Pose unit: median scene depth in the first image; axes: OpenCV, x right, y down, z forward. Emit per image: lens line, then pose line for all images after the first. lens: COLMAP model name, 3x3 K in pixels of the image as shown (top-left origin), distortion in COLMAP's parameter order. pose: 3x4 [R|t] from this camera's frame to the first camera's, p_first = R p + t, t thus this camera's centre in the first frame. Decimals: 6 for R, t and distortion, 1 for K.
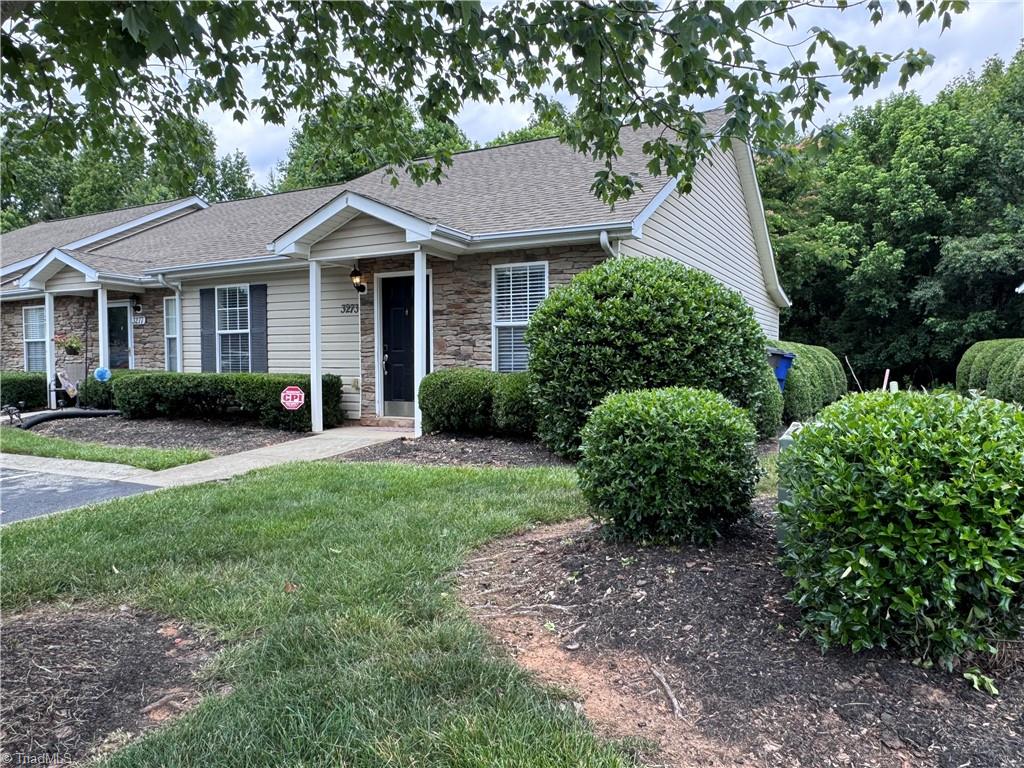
lens RADIAL K [[702.2, 0, 506.2], [0, 702.2, 376.5], [0, 0, 1]] dist [-0.004237, 0.000982]
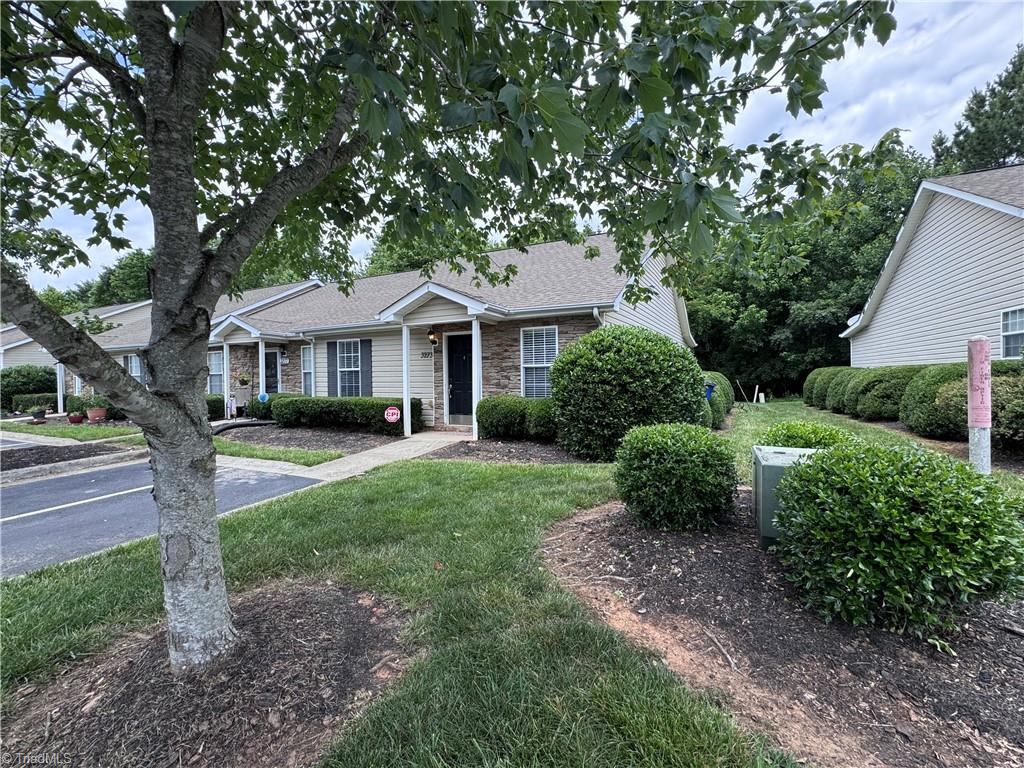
lens RADIAL K [[447.4, 0, 512.7], [0, 447.4, 377.7], [0, 0, 1]] dist [-0.004783, 0.000577]
pose [[0.999859, -0.008317, 0.014618, -0.048331], [0.008632, 0.999729, -0.021615, -0.024312], [-0.014434, 0.021738, 0.999660, 0.009429]]
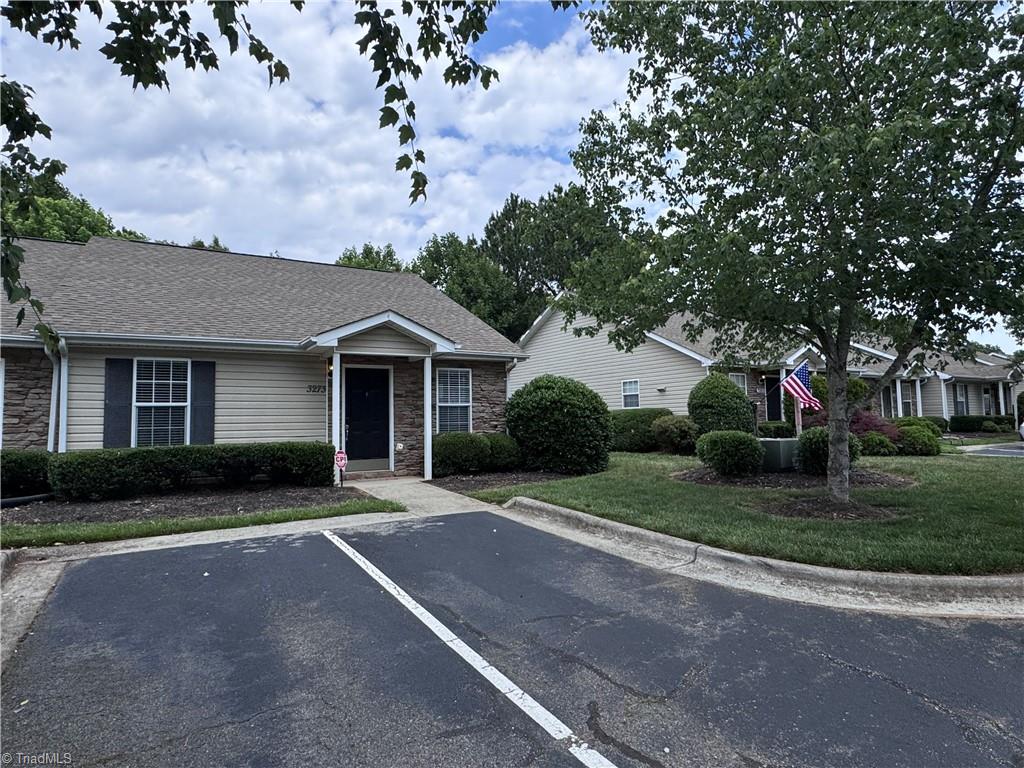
lens RADIAL K [[581.5, 0, 515.5], [0, 581.5, 384.2], [0, 0, 1]] dist [-0.012969, 0.000483]
pose [[0.513593, 0.049323, 0.856615, -0.950917], [0.038263, 0.996037, -0.080292, -0.008172], [-0.857180, 0.074014, 0.509670, 0.165316]]
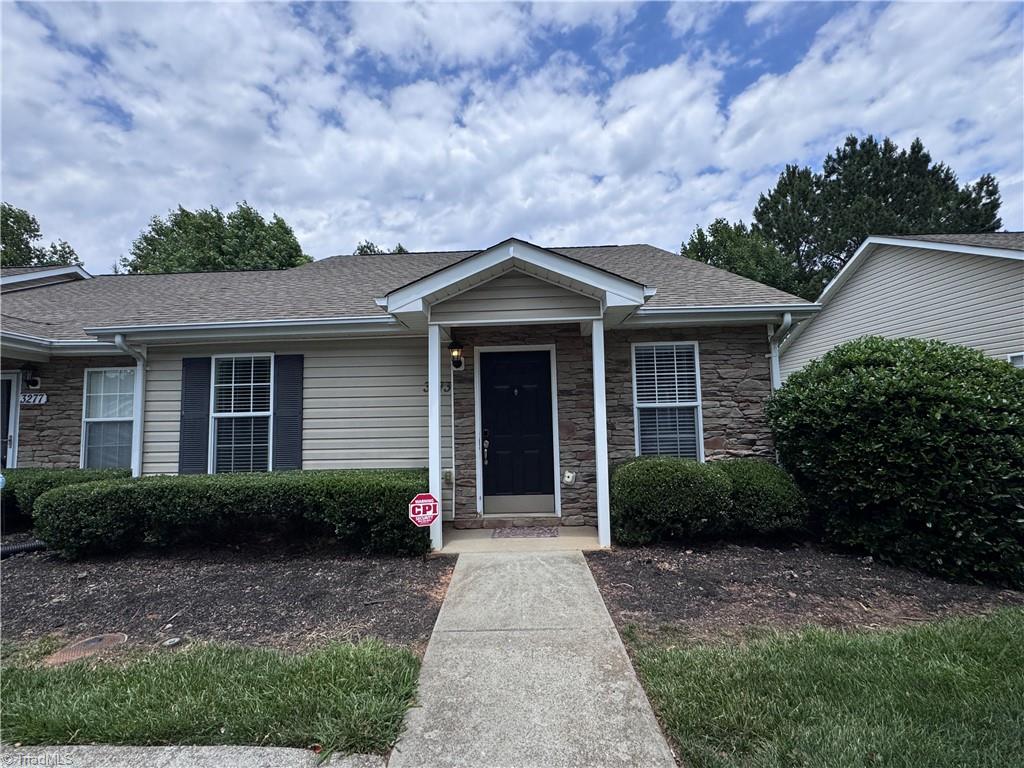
lens RADIAL K [[447.4, 0, 501.7], [0, 447.4, 379.4], [0, 0, 1]] dist [-0.004783, 0.000577]
pose [[0.895981, 0.023687, 0.443460, -0.399417], [0.031372, 0.992706, -0.116411, -0.041532], [-0.442982, 0.118214, 0.888703, 0.497616]]
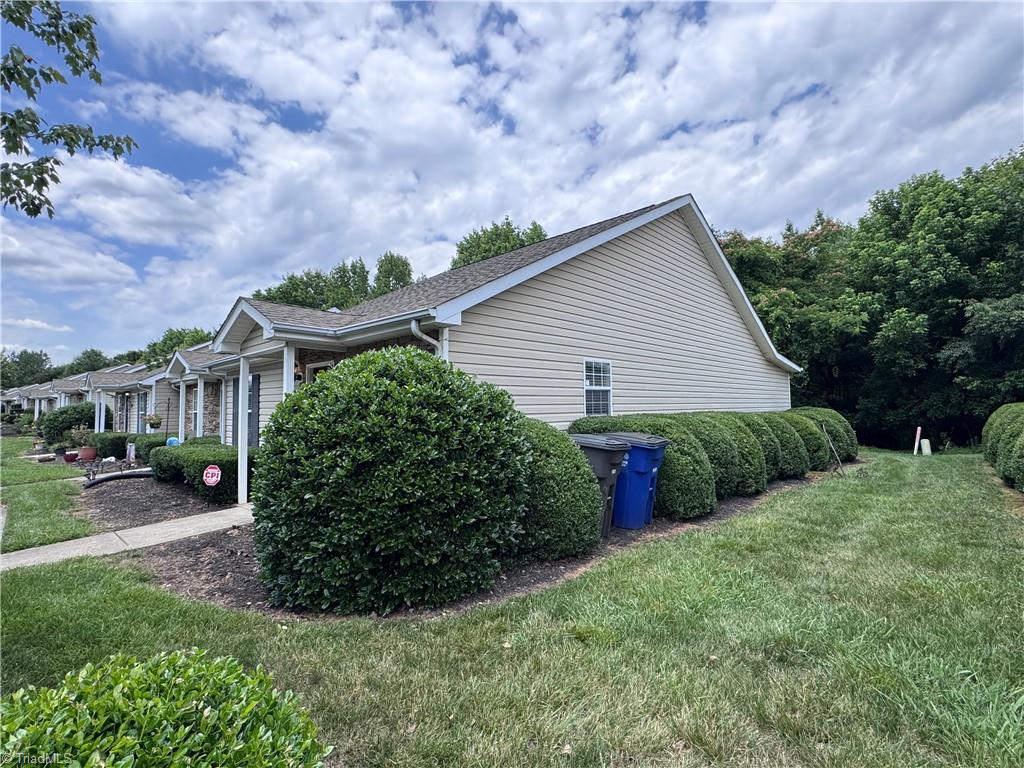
lens RADIAL K [[474.8, 0, 519.2], [0, 474.8, 380.9], [0, 0, 1]] dist [-0.002469, -0.000603]
pose [[0.964101, -0.021131, -0.264694, 0.361205], [0.001461, 0.997236, -0.074290, -0.060740], [0.265533, 0.071237, 0.961466, 0.336349]]
